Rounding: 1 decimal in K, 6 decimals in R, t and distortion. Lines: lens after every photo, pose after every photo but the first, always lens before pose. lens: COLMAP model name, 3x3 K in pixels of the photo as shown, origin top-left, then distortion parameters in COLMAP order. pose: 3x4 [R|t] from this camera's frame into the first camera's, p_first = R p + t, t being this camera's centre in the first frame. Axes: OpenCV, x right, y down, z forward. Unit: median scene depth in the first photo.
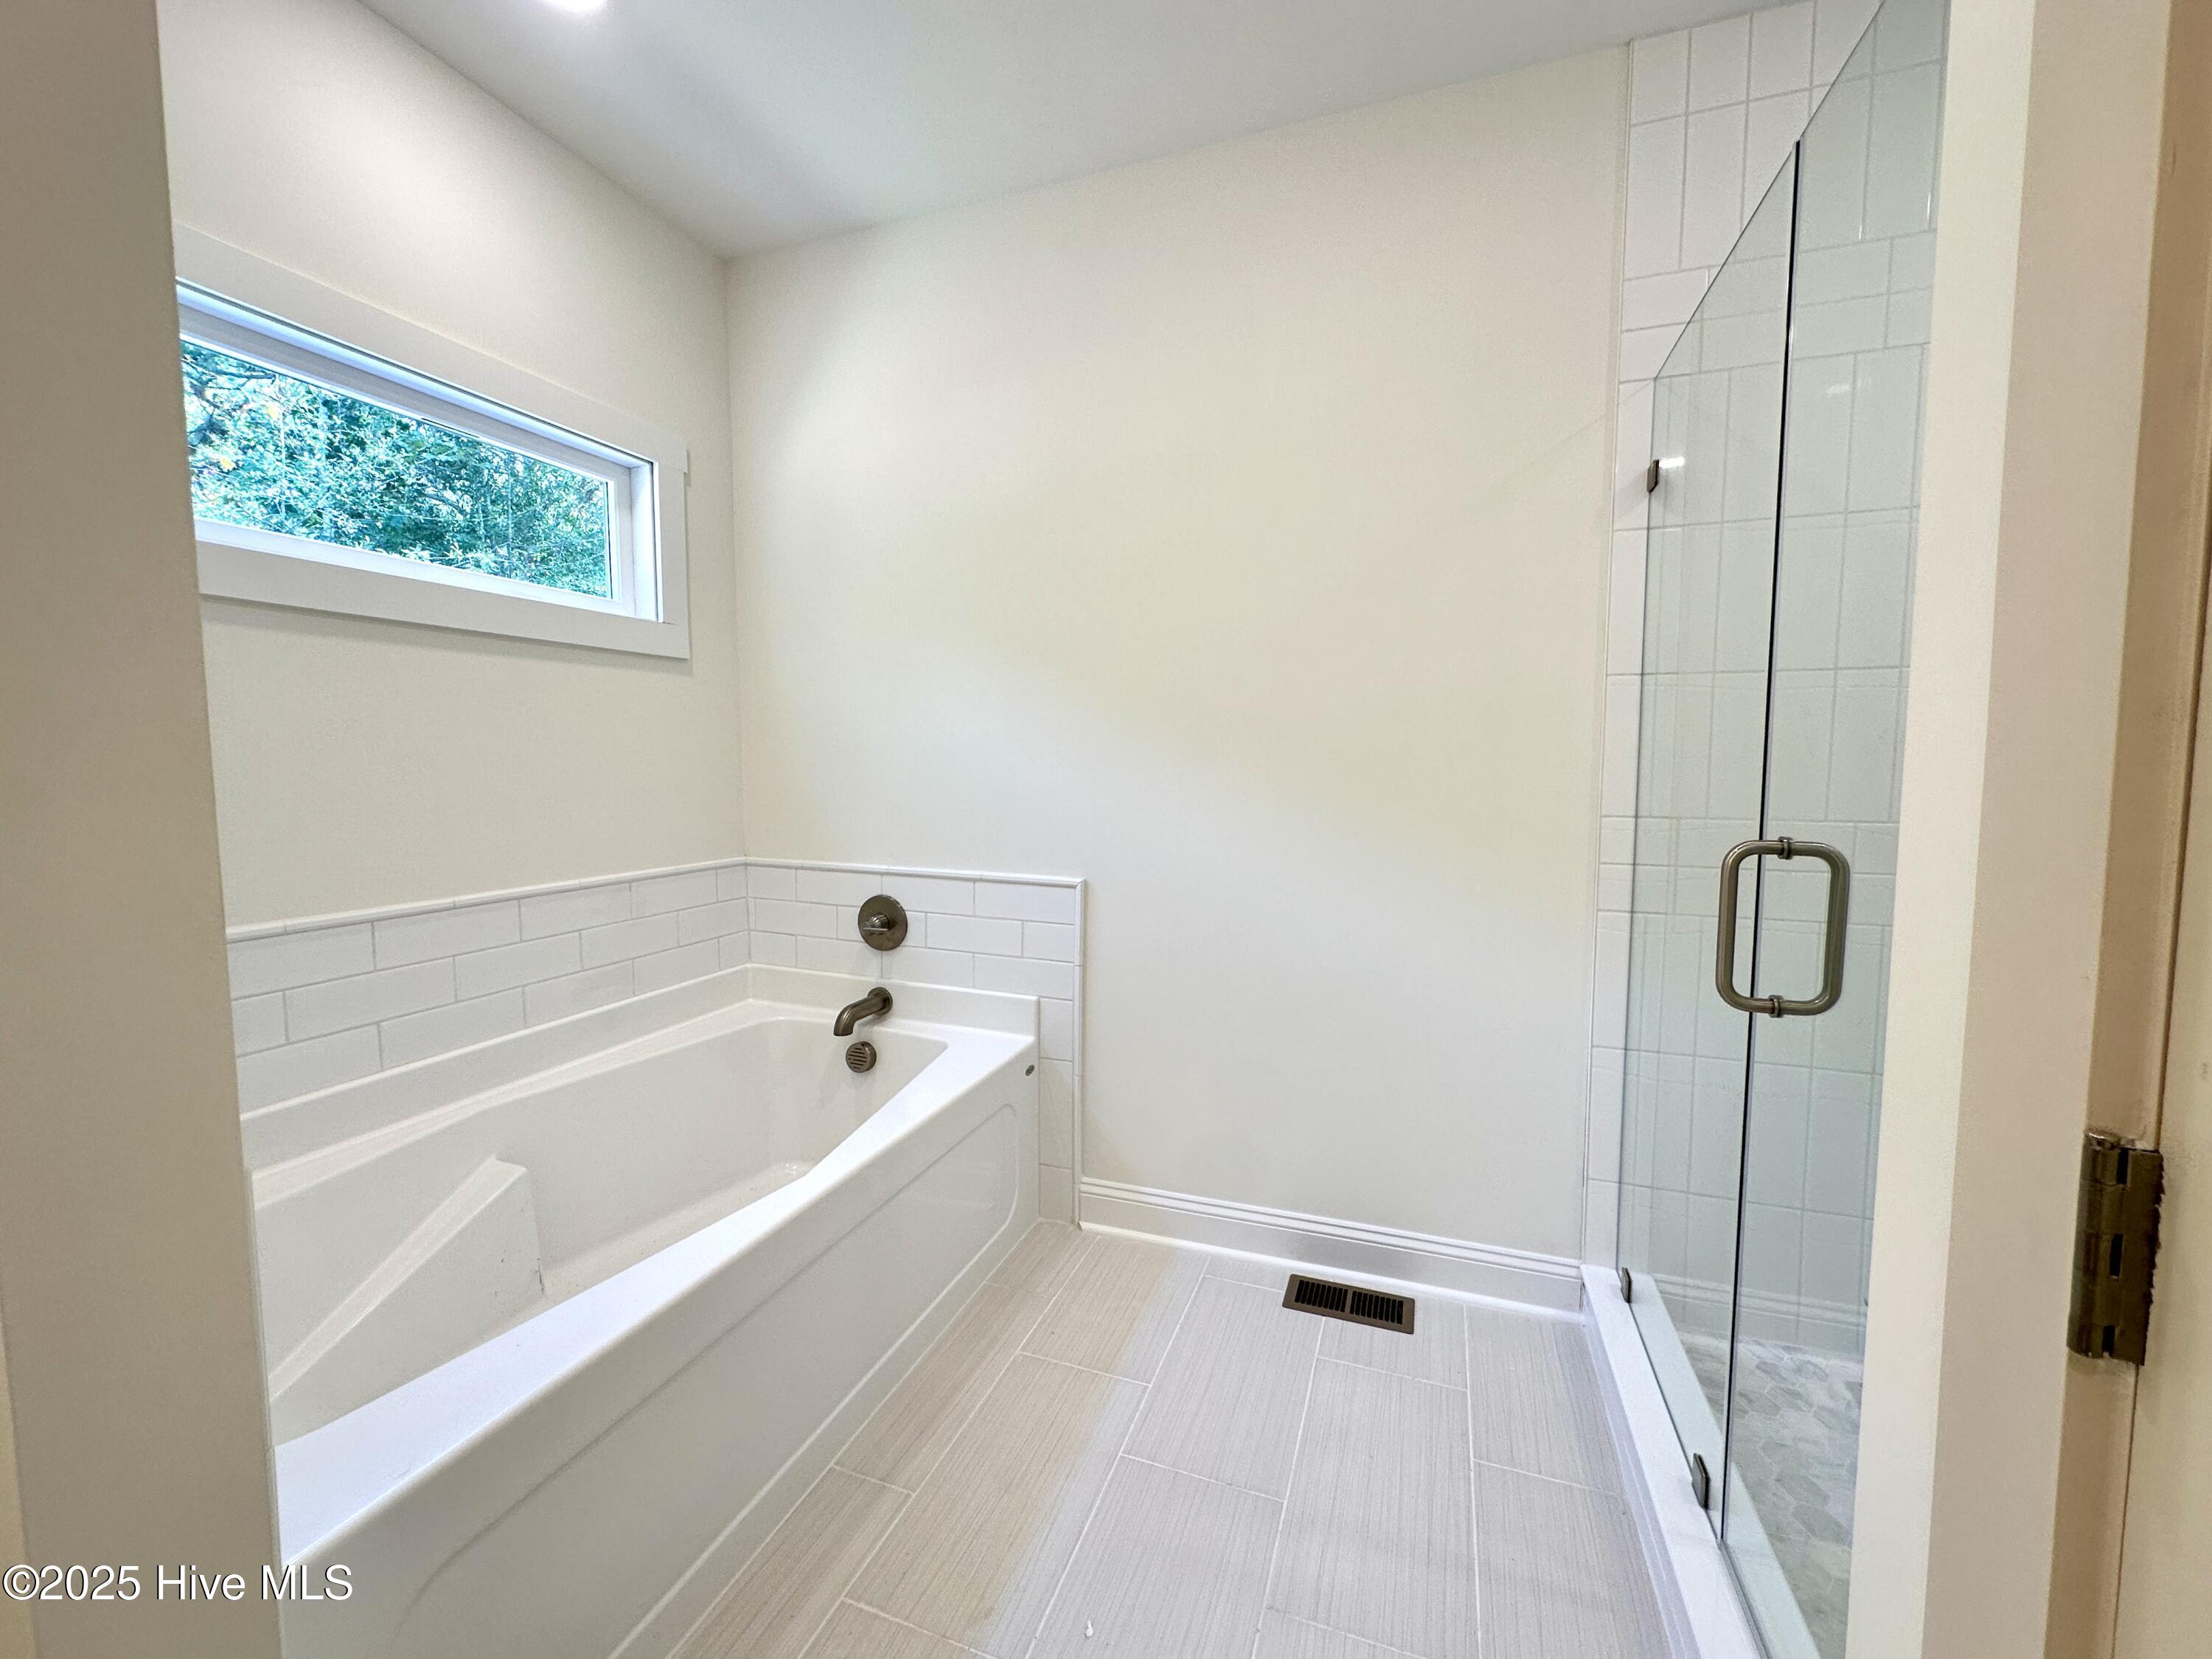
lens RADIAL K [[880.3, 0, 1106.3], [0, 880.3, 833.4], [0, 0, 1]] dist [0.000046, -0.000495]
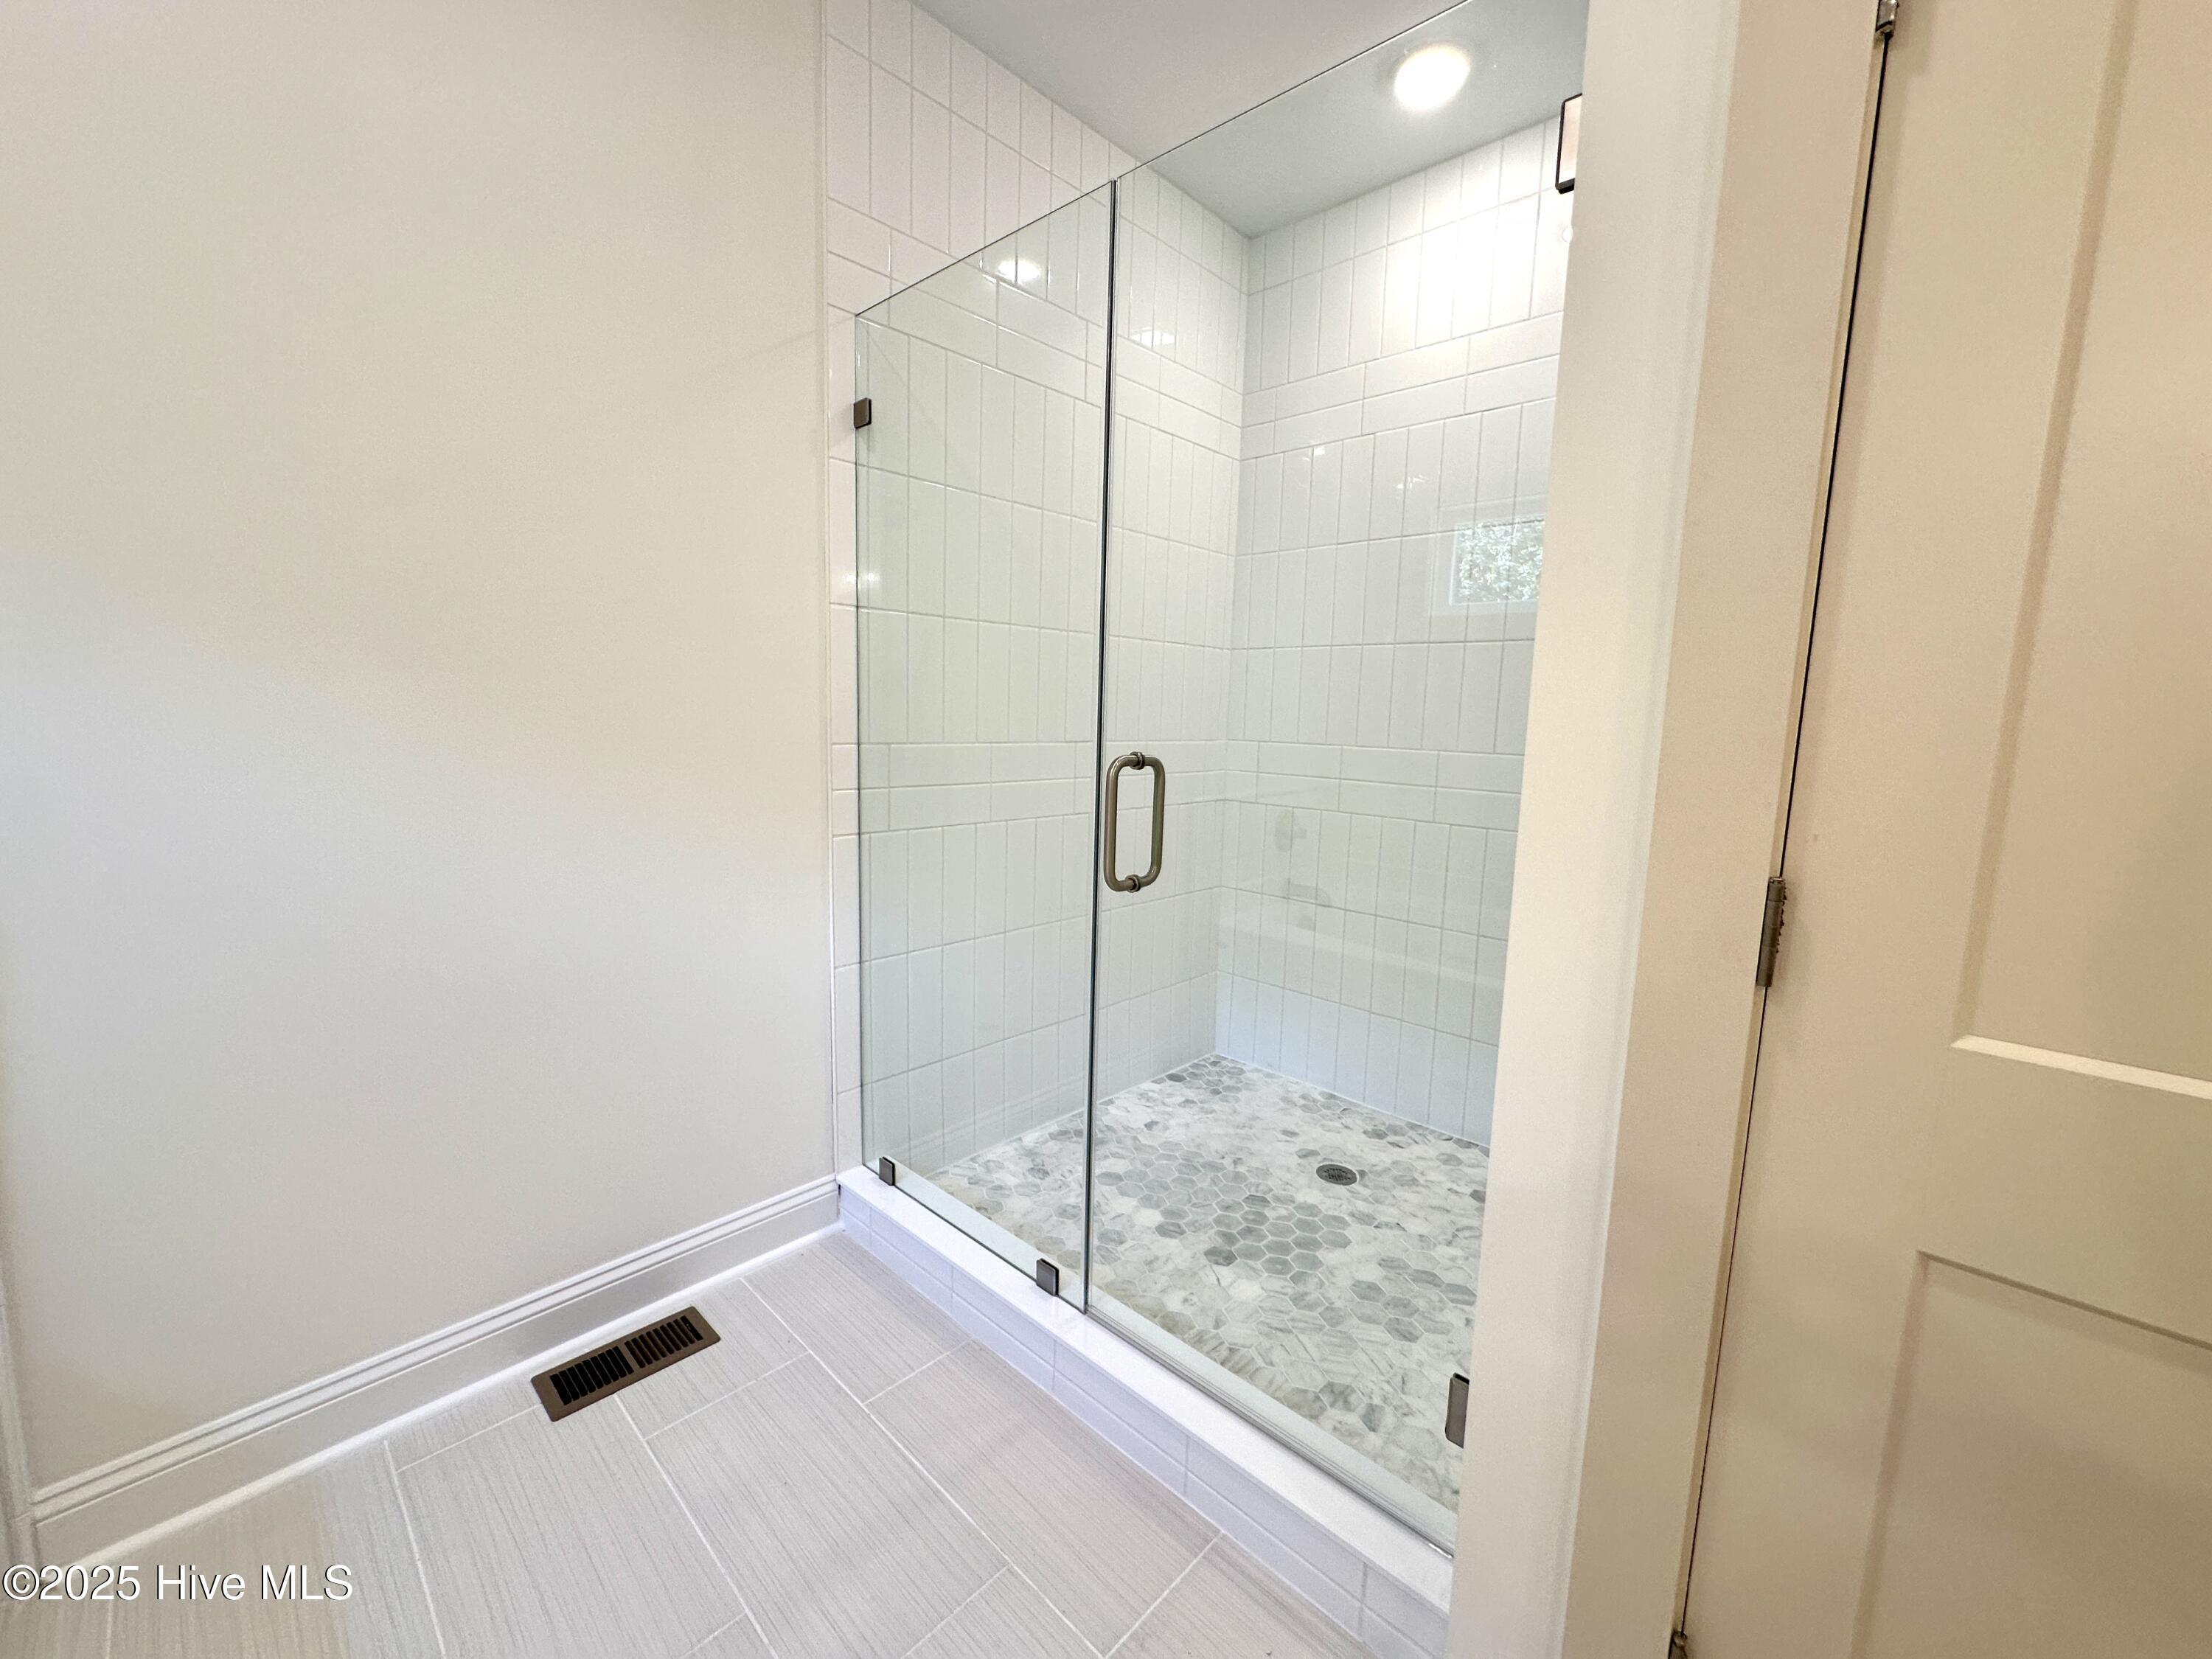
lens RADIAL K [[880.3, 0, 1098.7], [0, 880.3, 827.6], [0, 0, 1]] dist [0.000046, -0.000495]
pose [[0.393526, -0.105710, 0.913215, -0.254148], [0.043948, 0.994394, 0.096169, -0.006984], [-0.918262, 0.002289, 0.395966, 0.309773]]
